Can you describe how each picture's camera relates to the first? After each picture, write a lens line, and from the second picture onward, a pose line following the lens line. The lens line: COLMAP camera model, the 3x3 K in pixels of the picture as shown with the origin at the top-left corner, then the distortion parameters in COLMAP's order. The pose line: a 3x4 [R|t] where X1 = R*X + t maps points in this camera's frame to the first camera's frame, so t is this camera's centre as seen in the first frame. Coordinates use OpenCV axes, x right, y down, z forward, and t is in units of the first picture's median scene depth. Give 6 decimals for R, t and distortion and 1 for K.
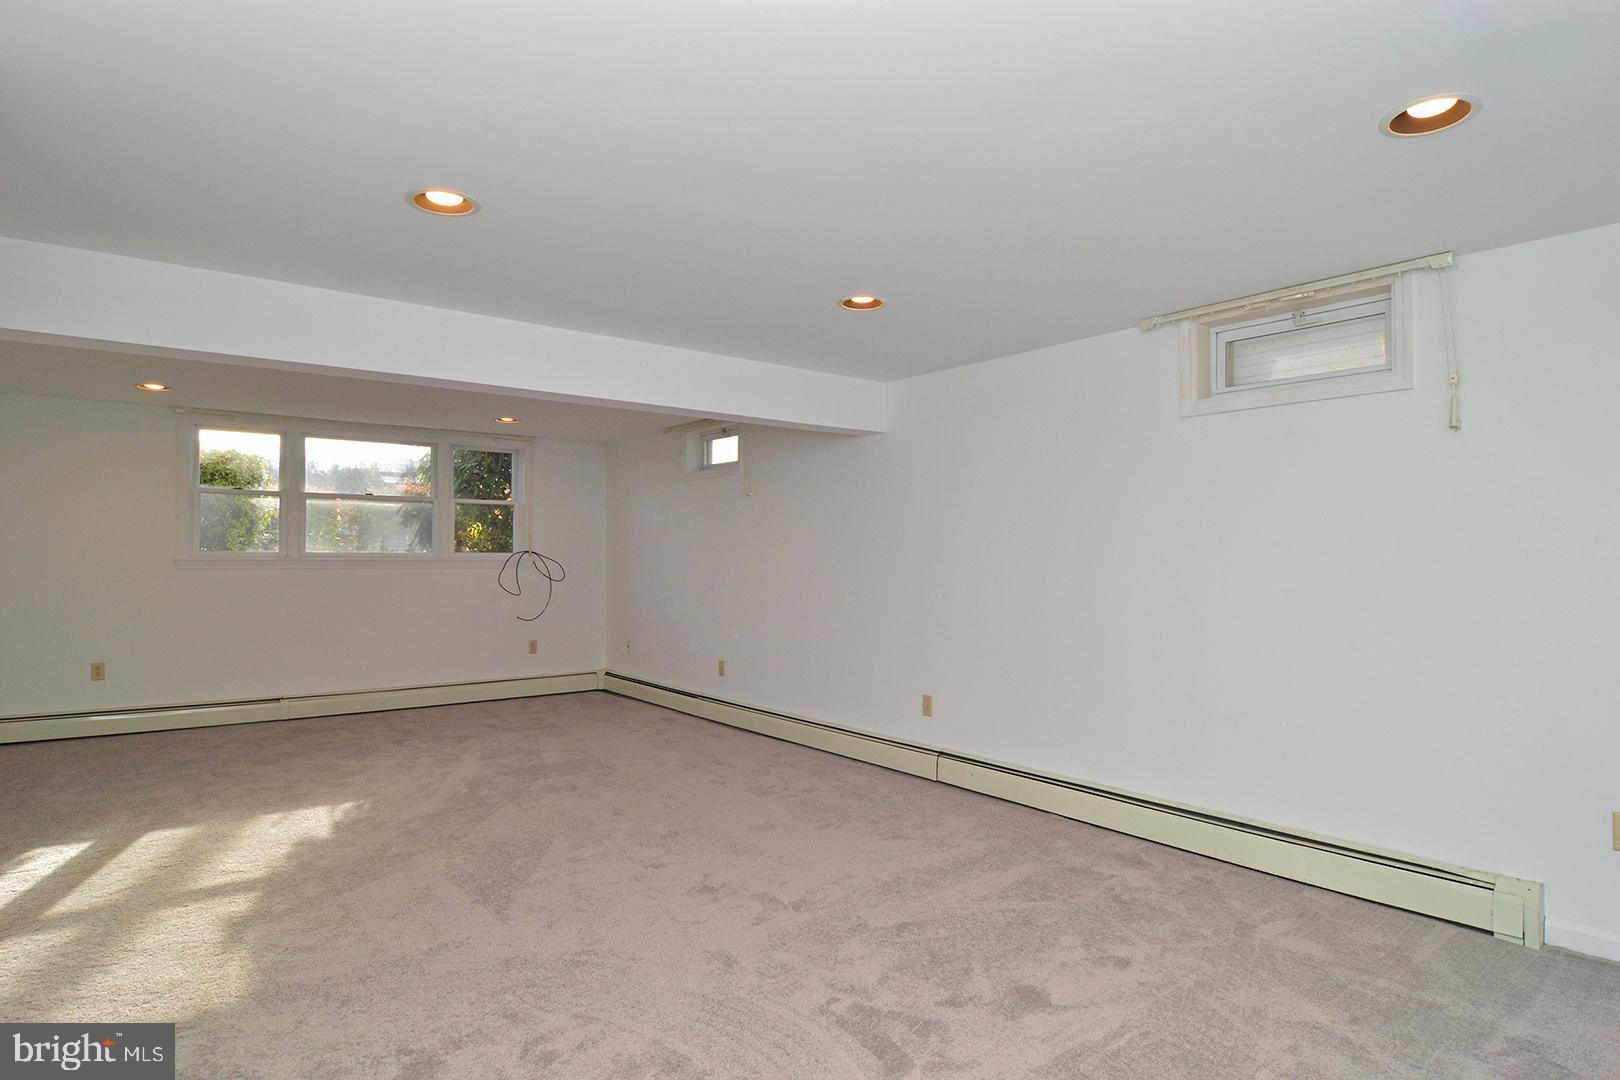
lens RADIAL K [[882.1, 0, 813.0], [0, 882.1, 545.7], [0, 0, 1]] dist [-0.008556, -0.008522]
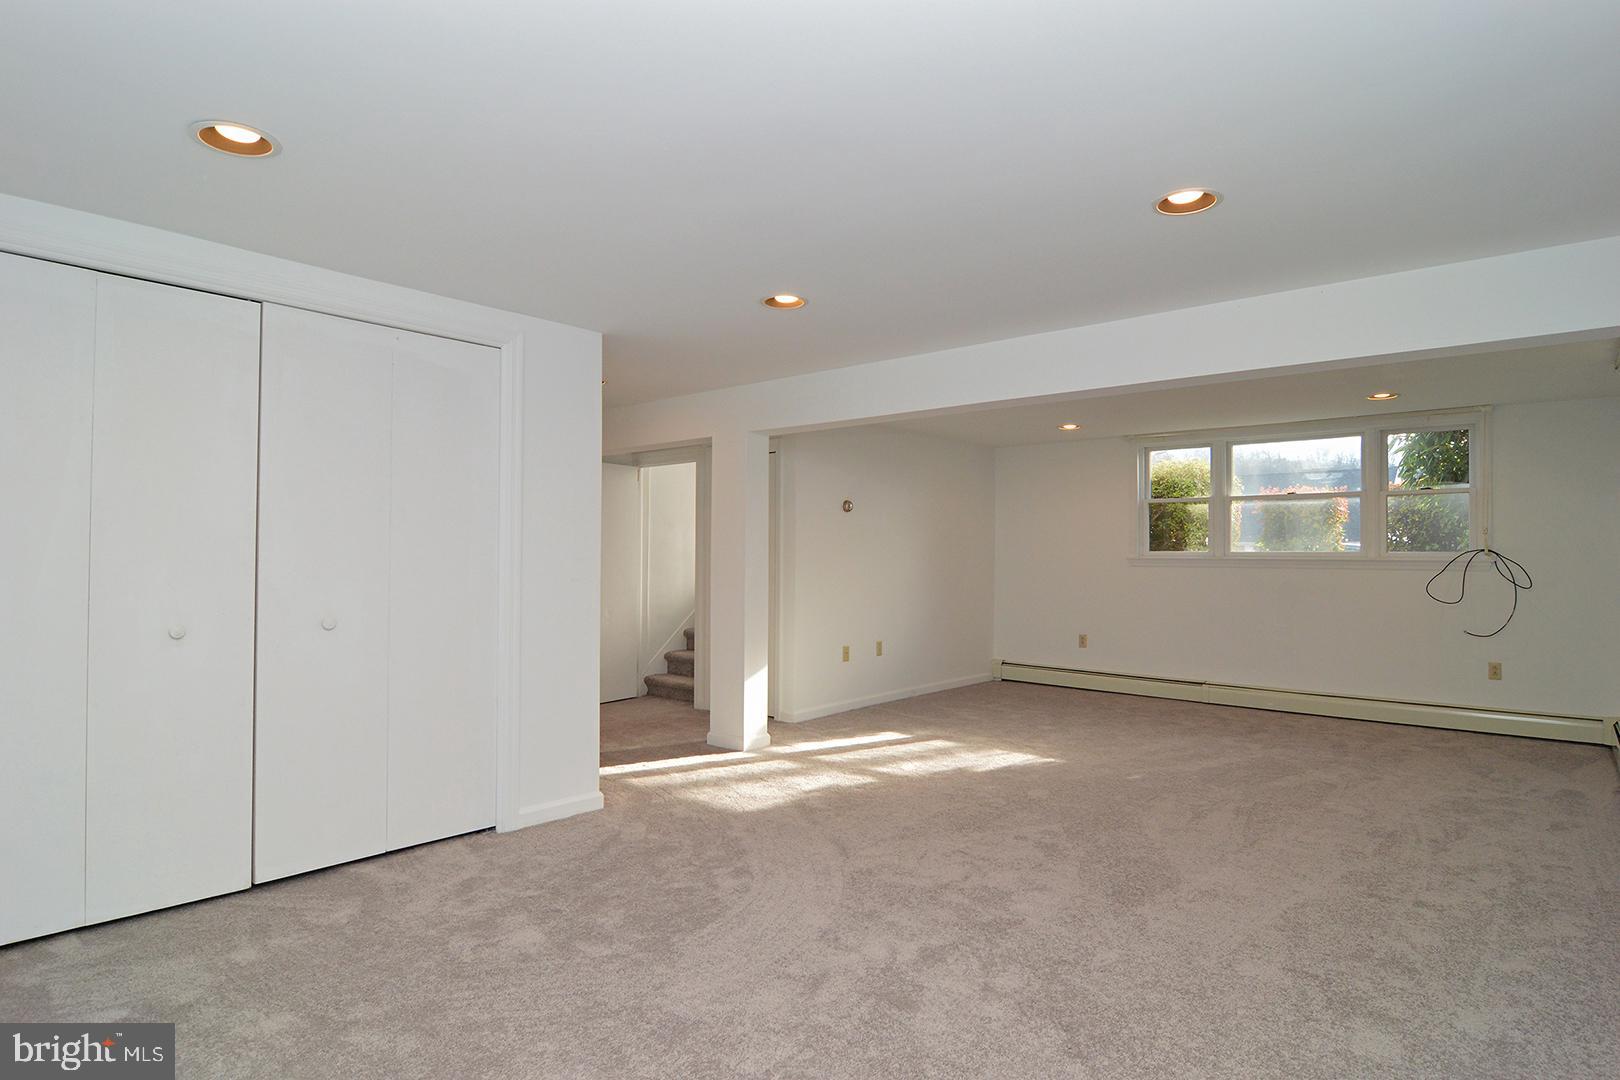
lens RADIAL K [[882.1, 0, 813.0], [0, 882.1, 545.7], [0, 0, 1]] dist [-0.008556, -0.008522]
pose [[0.195473, -0.009651, -0.980662, 0.375565], [0.007519, 0.999937, -0.008342, 0.004857], [0.980680, -0.005743, 0.195533, 0.280494]]
